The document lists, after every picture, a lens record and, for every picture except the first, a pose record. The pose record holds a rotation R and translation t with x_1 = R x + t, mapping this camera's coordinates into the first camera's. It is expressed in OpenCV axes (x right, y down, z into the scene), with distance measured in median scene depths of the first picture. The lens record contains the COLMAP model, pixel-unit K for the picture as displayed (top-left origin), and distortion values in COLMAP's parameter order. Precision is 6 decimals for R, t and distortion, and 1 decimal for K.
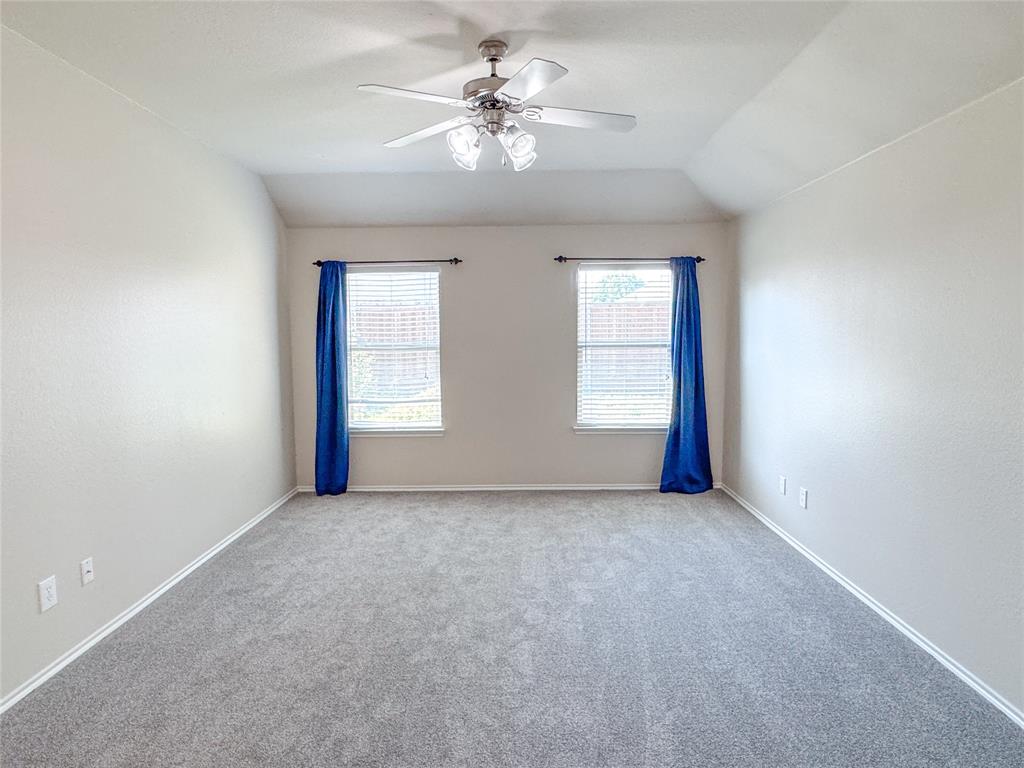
lens RADIAL K [[600.5, 0, 508.5], [0, 600.5, 383.7], [0, 0, 1]] dist [-0.000643, 0.002573]
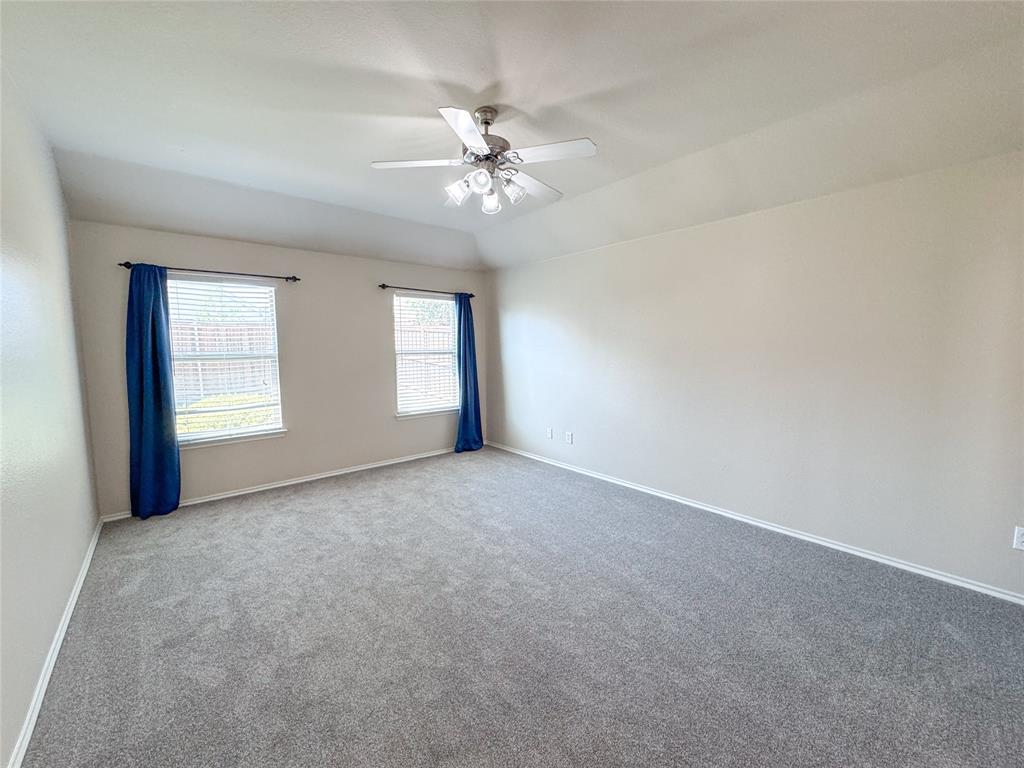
lens RADIAL K [[409.1, 0, 507.7], [0, 409.1, 382.8], [0, 0, 1]] dist [-0.000186, 0.000027]
pose [[0.754247, -0.055840, 0.654212, -0.301961], [0.060769, 0.998037, 0.015126, 0.002705], [-0.653773, 0.028347, 0.756160, 0.164530]]
